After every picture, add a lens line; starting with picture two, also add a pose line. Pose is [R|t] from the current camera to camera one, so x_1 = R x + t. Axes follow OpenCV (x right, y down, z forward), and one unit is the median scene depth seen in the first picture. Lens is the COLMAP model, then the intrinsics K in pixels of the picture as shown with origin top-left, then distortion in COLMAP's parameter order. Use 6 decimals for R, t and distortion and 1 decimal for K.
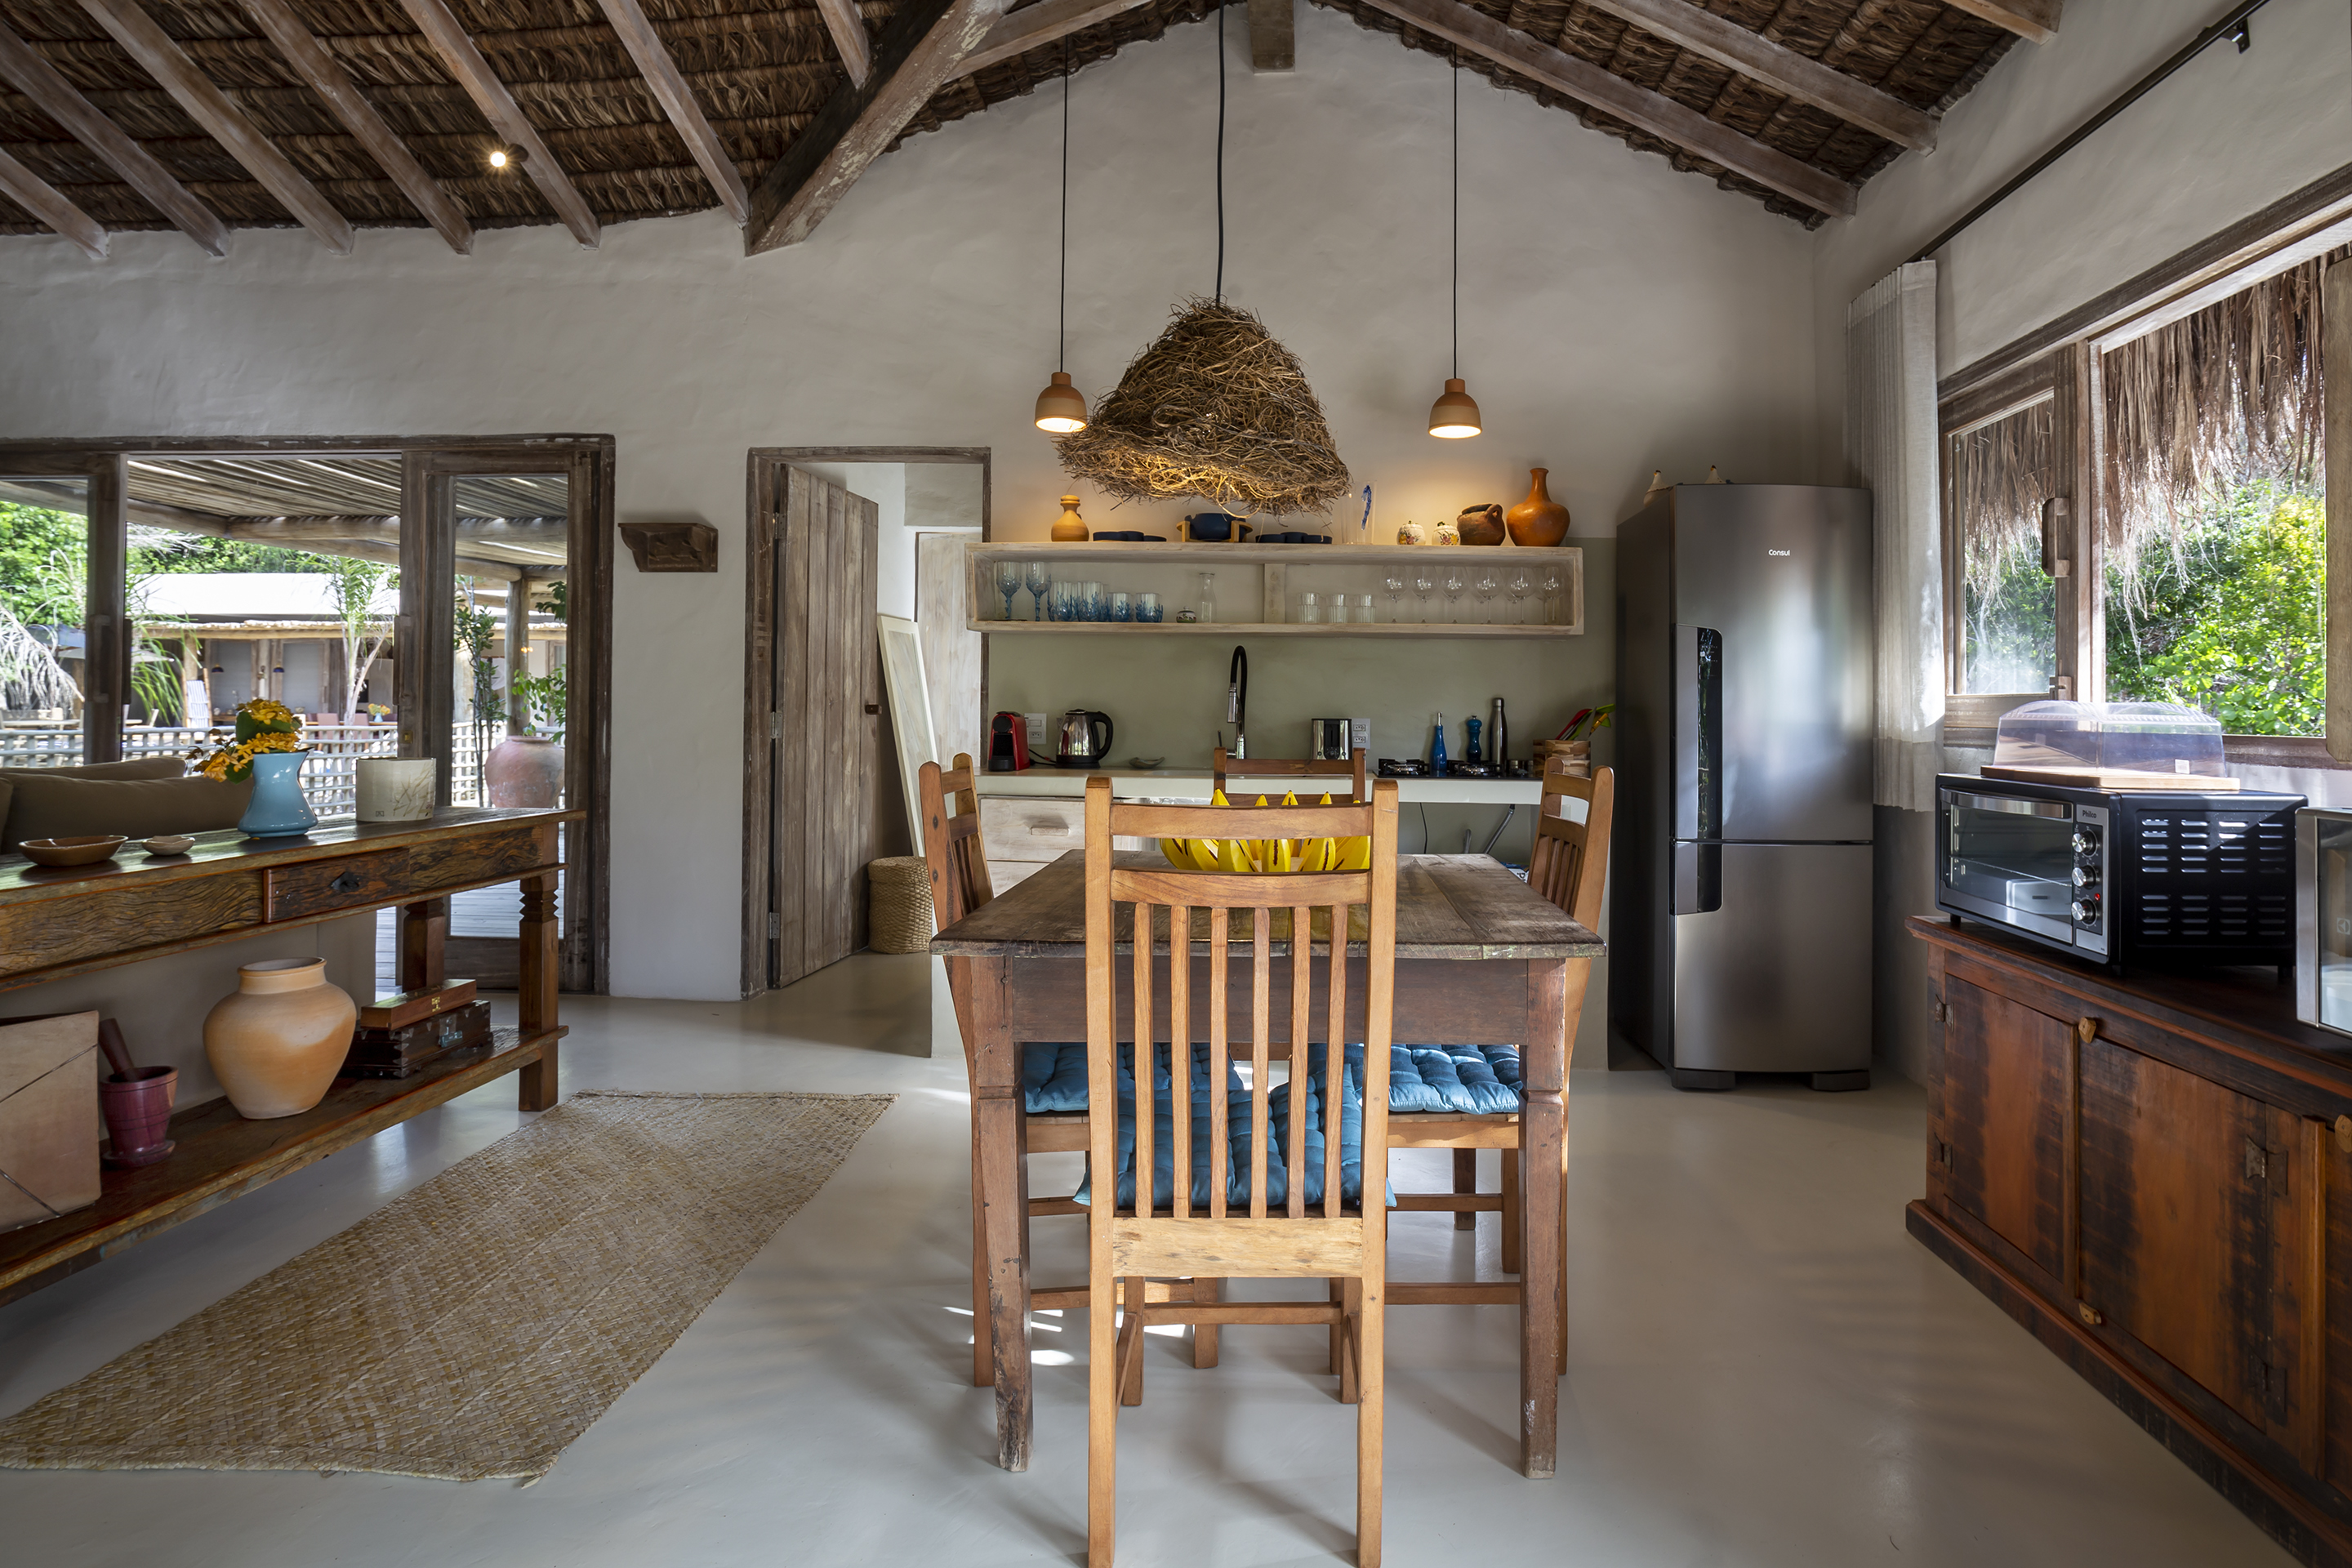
lens RADIAL K [[1107.9, 0, 1196.4], [0, 1107.9, 693.5], [0, 0, 1]] dist [-0.018282, -0.000351]
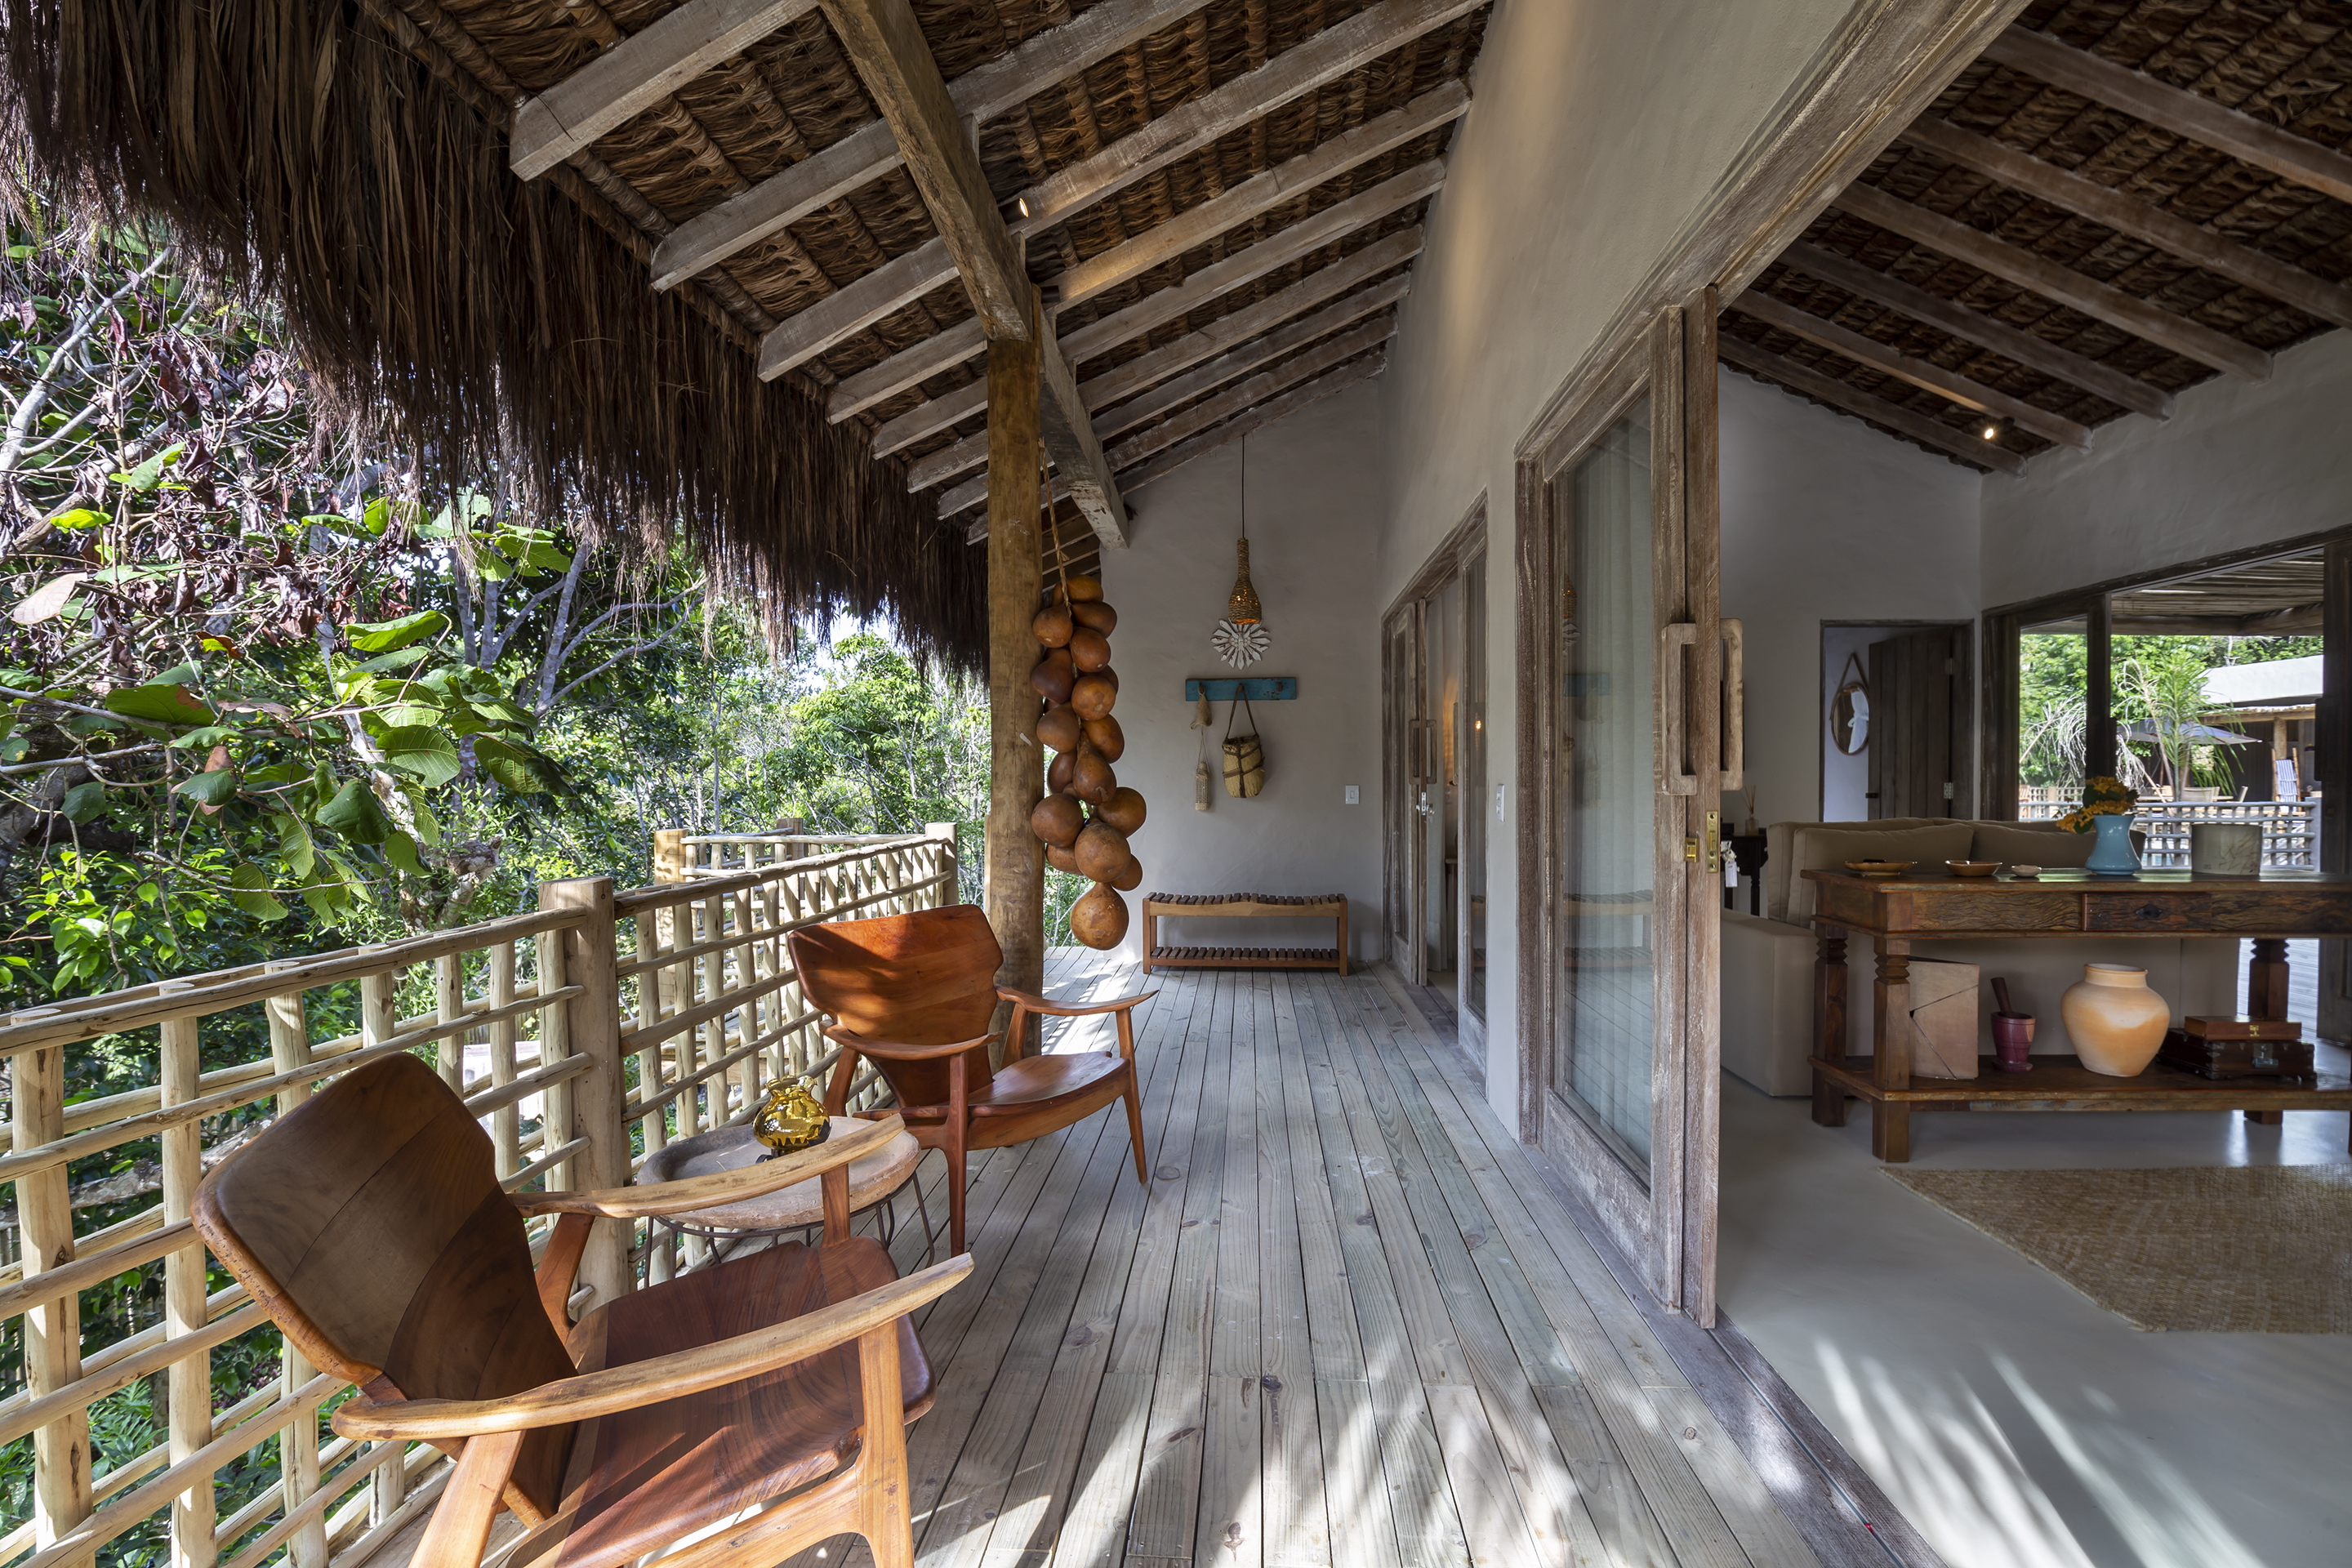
lens RADIAL K [[1107.9, 0, 1174.3], [0, 1107.9, 785.2], [0, 0, 1]] dist [-0.018282, -0.000351]
pose [[-0.049208, -0.002885, -0.998784, 0.430439], [0.014035, 0.999895, -0.003579, 0.004109], [0.998690, -0.014194, -0.049162, -0.083412]]
